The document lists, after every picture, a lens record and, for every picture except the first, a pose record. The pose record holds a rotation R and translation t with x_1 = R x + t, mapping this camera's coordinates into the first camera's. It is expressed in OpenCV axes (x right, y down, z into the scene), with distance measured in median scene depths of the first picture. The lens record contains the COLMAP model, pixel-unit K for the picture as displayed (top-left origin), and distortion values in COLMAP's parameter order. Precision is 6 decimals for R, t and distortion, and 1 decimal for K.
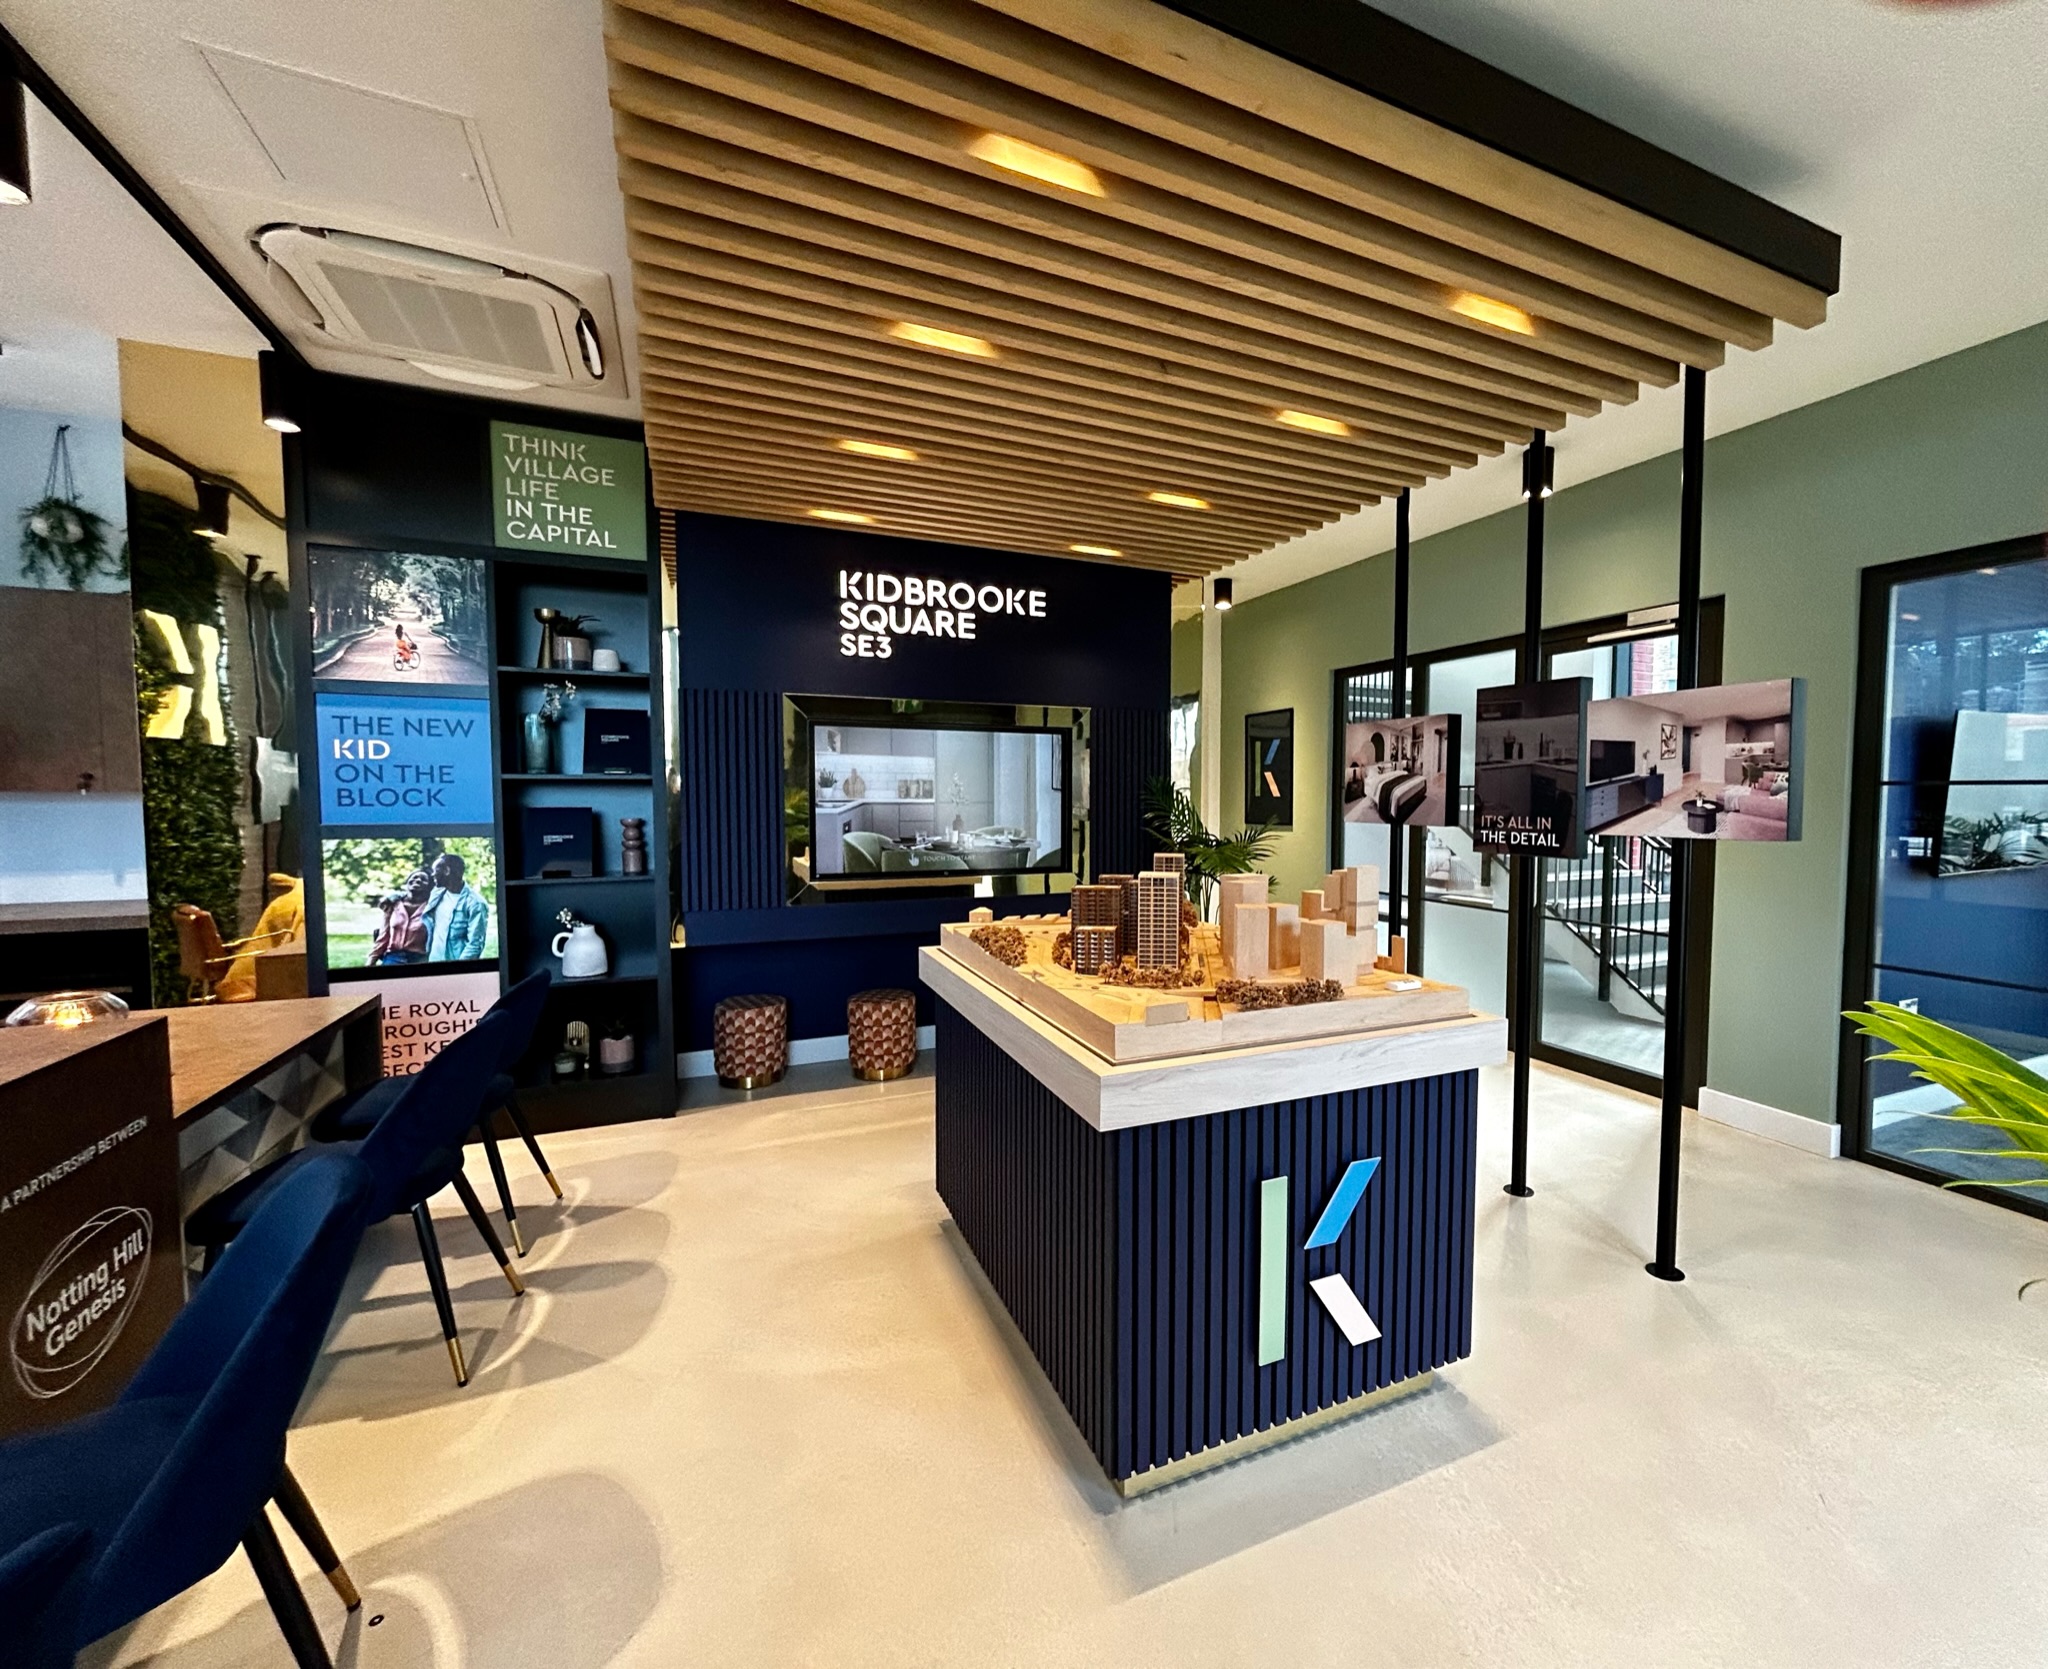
lens RADIAL K [[897.2, 0, 1122.9], [0, 897.2, 841.5], [0, 0, 1]] dist [0.007728, -0.002252]
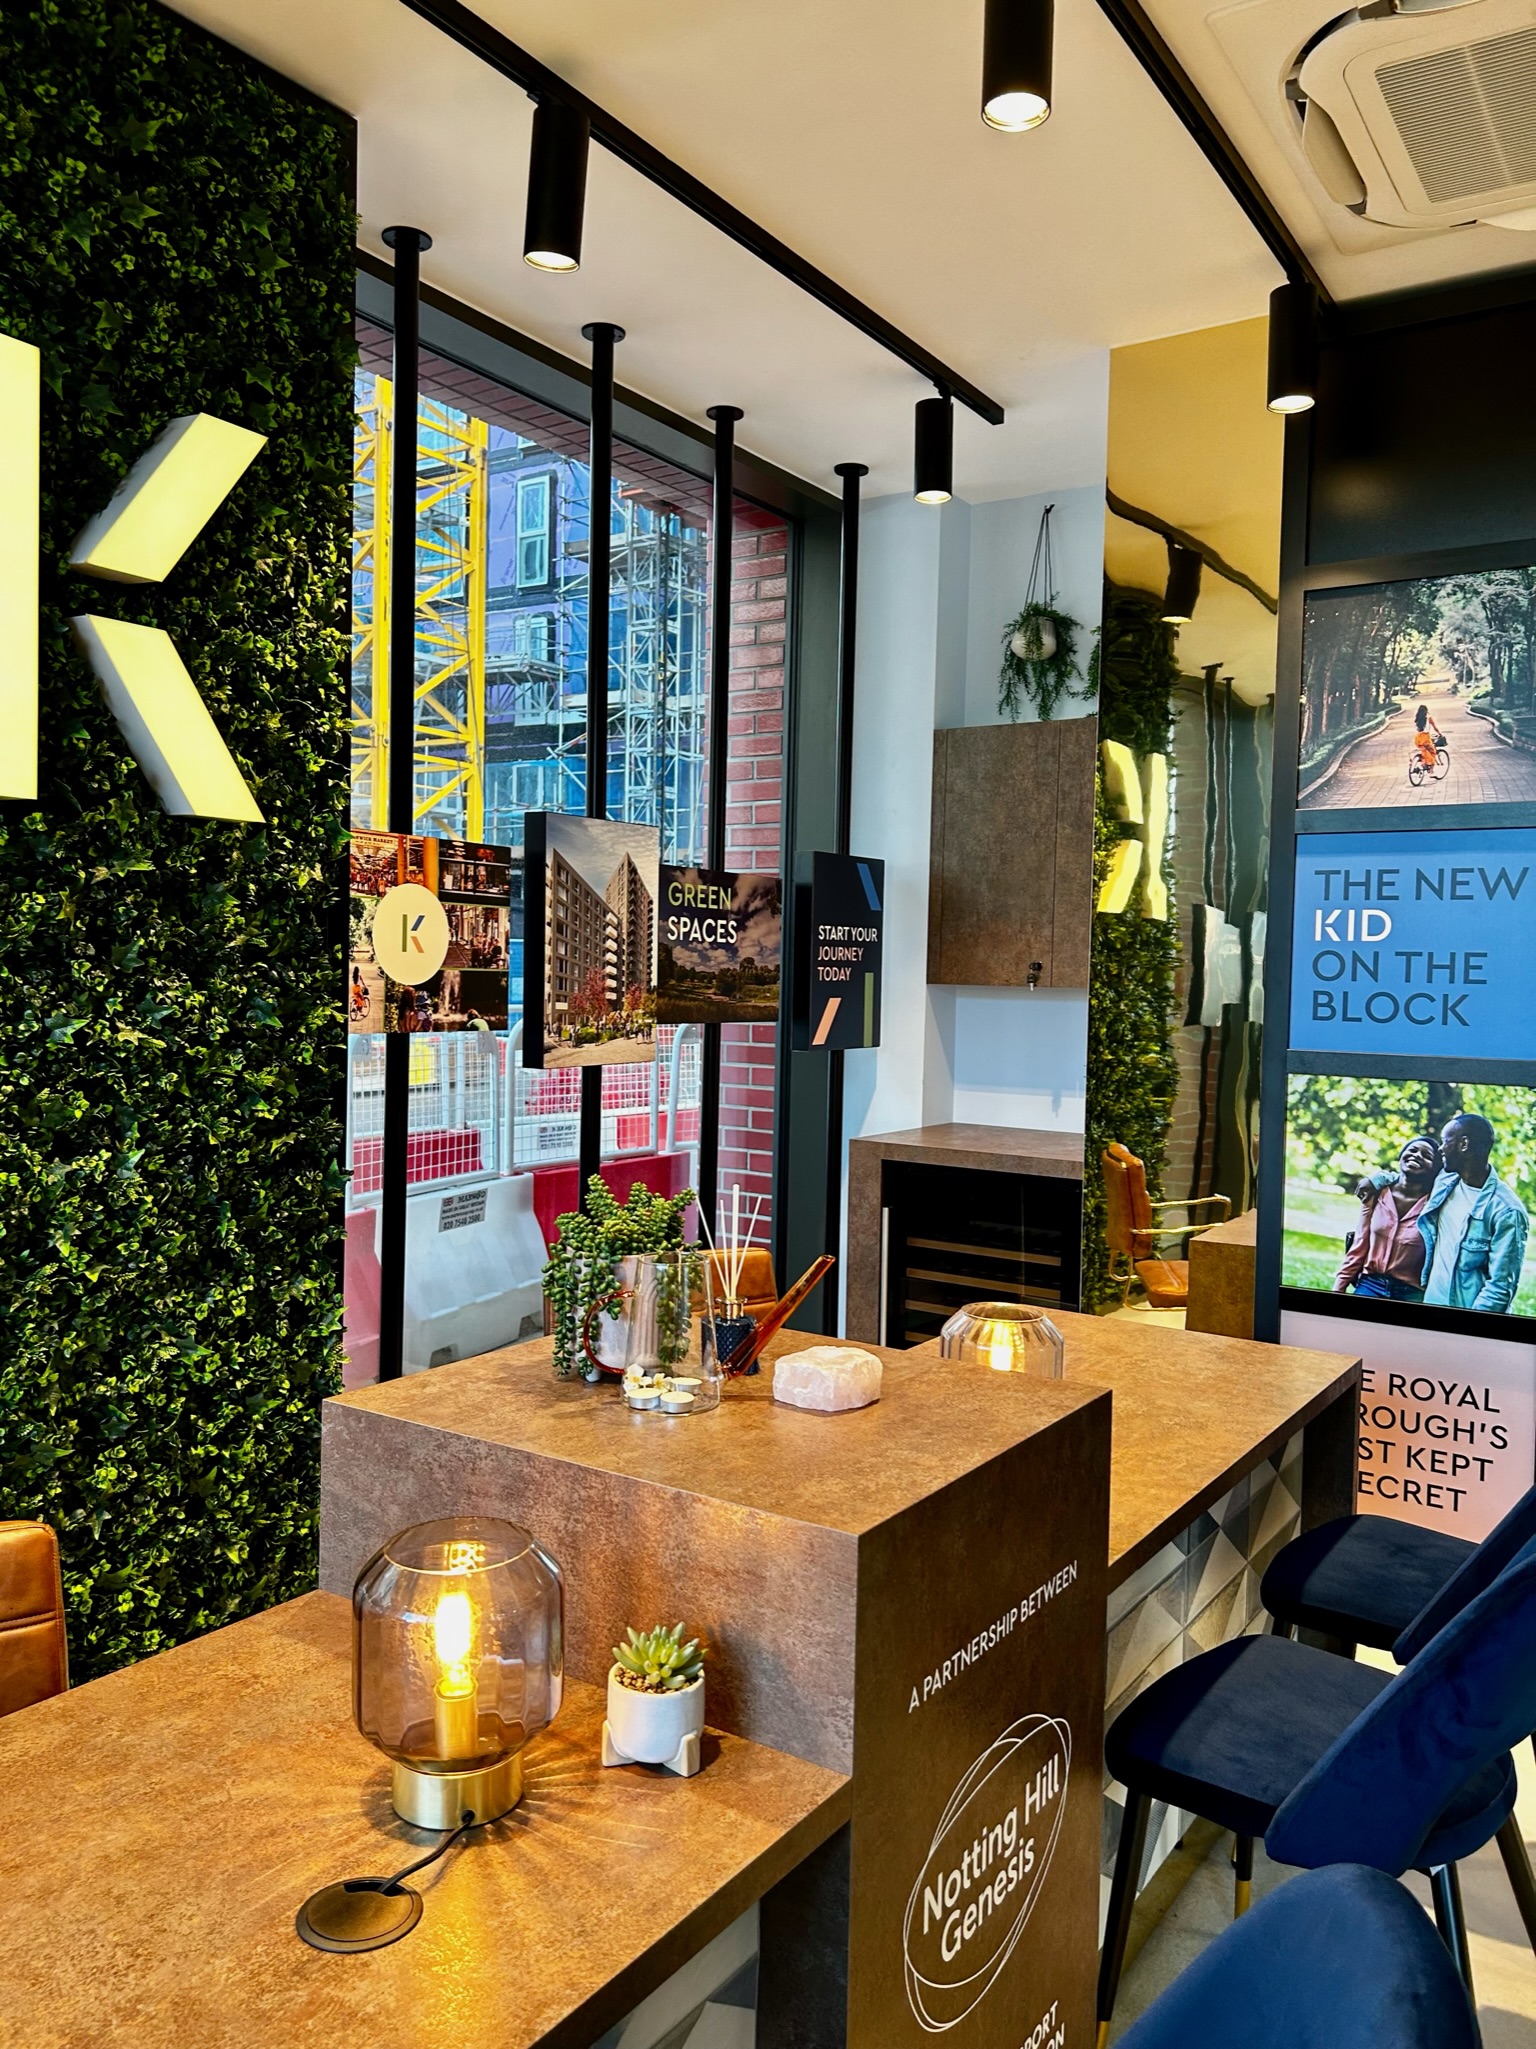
lens RADIAL K [[1540.3, 0, 768.4], [0, 1540.3, 1024.9], [0, 0, 1]] dist [0.054692, -0.071623]
pose [[0.522183, 0.042705, -0.851764, -0.167695], [-0.065989, 0.997774, 0.009570, -0.020943], [0.850277, 0.051209, 0.523839, 0.138835]]
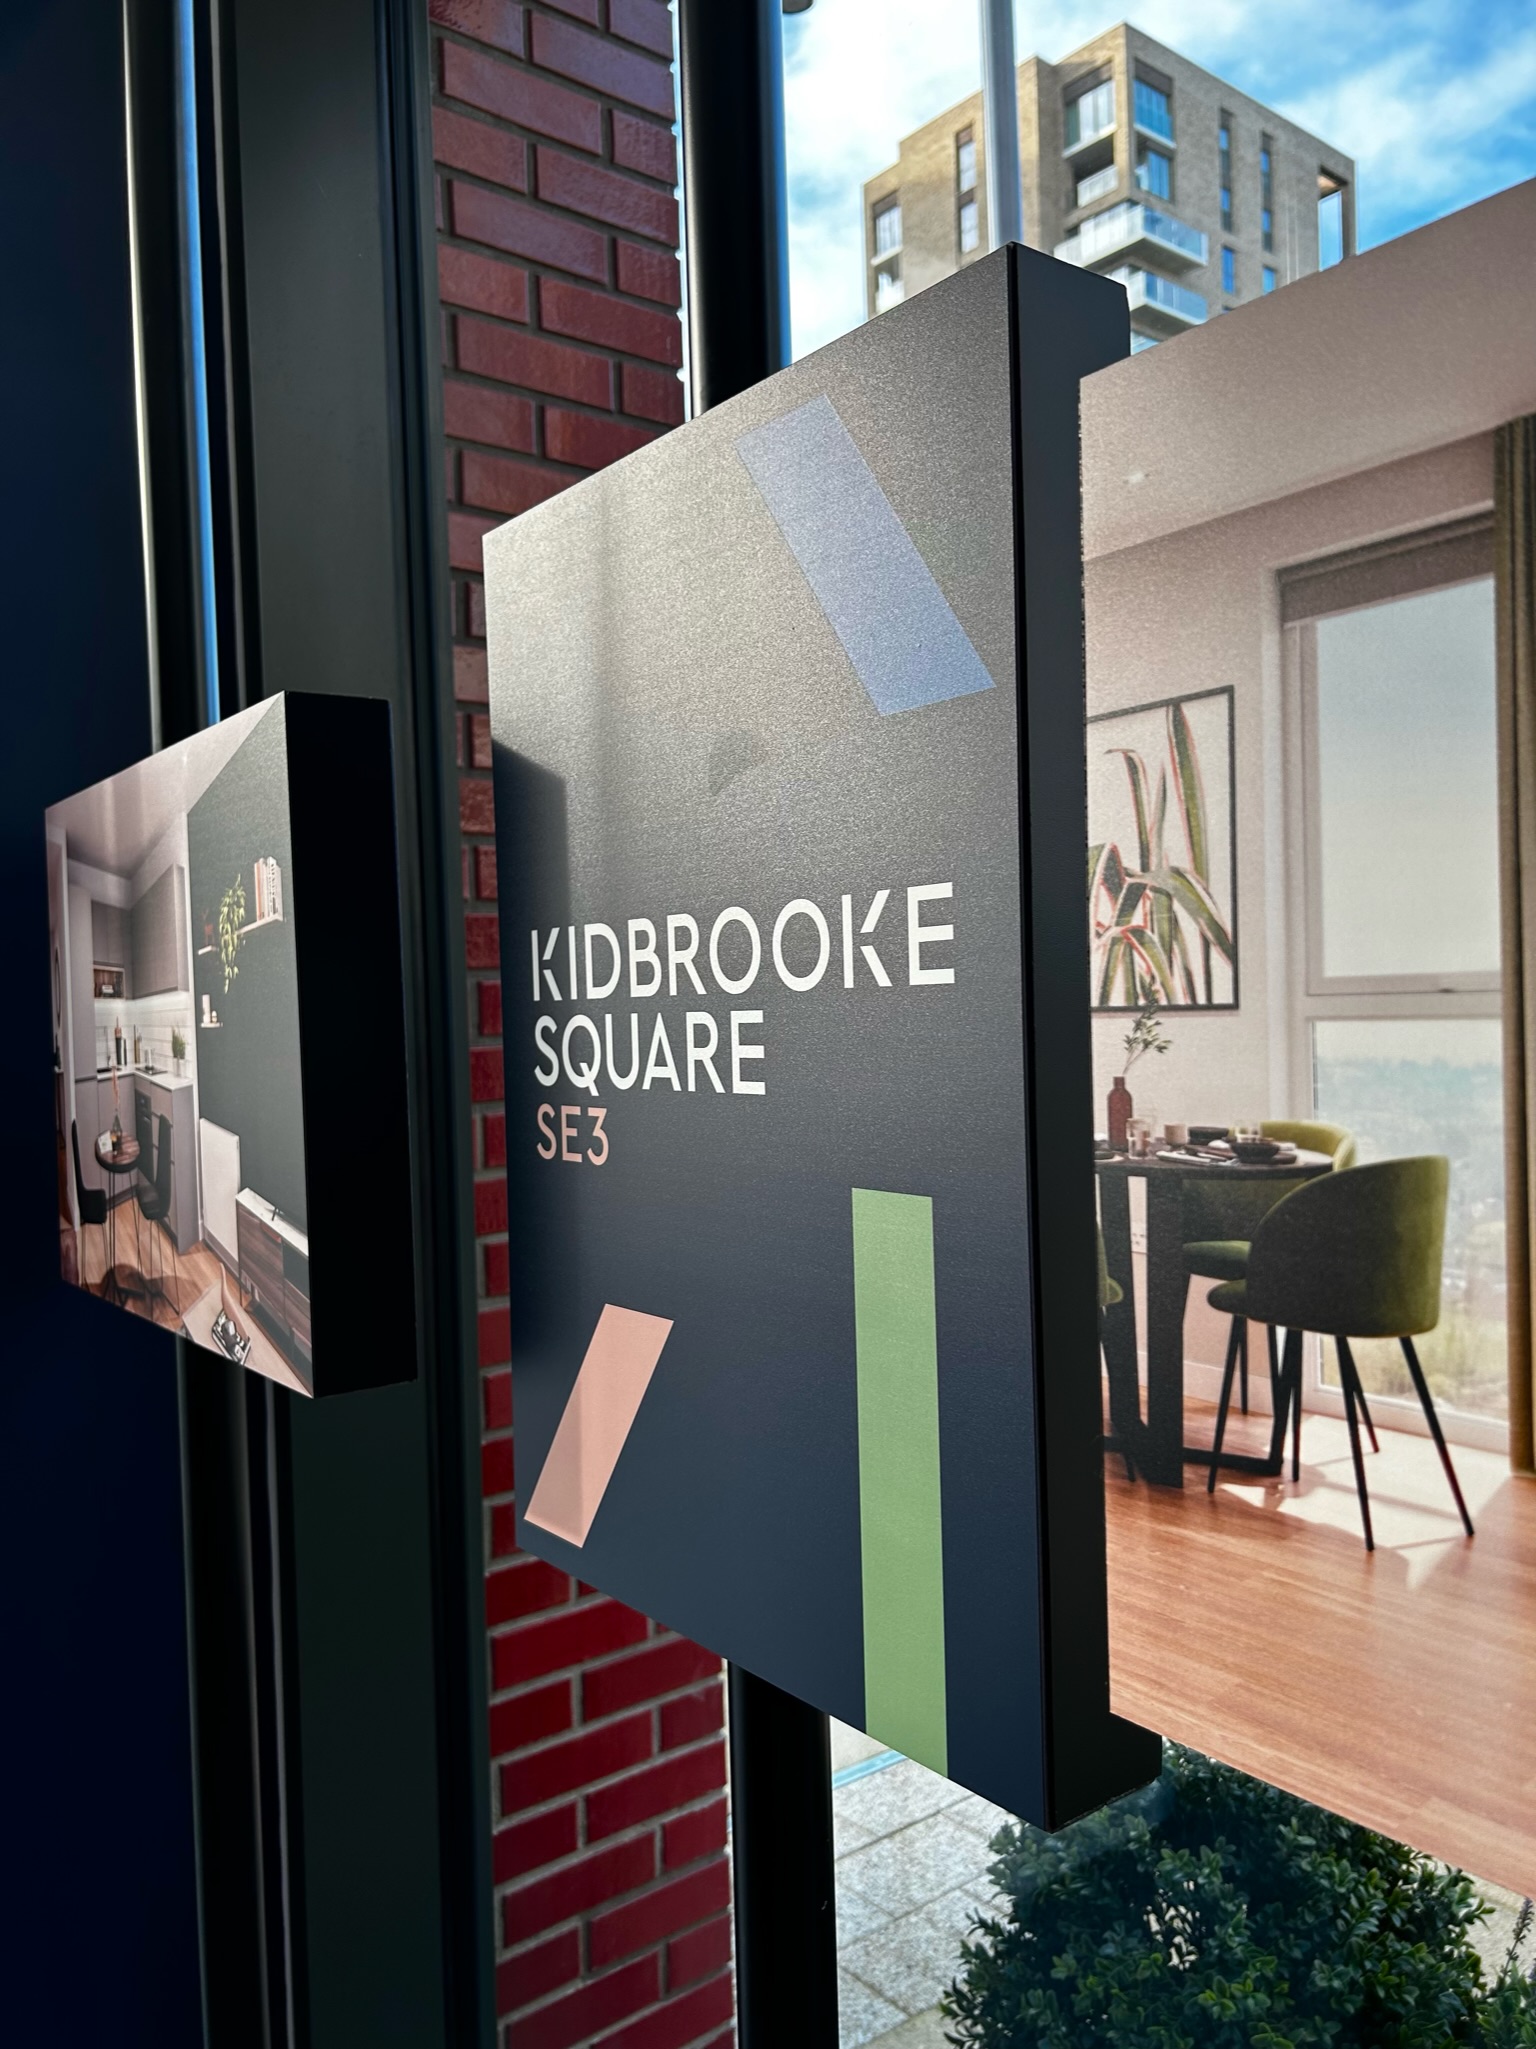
lens RADIAL K [[1540.3, 0, 795.2], [0, 1540.3, 1055.8], [0, 0, 1]] dist [0.054692, -0.071623]
pose [[0.227277, 0.021519, -0.973592, 0.359722], [-0.021649, 0.999620, 0.017040, -0.303045], [0.973589, 0.017205, 0.227657, 1.106480]]
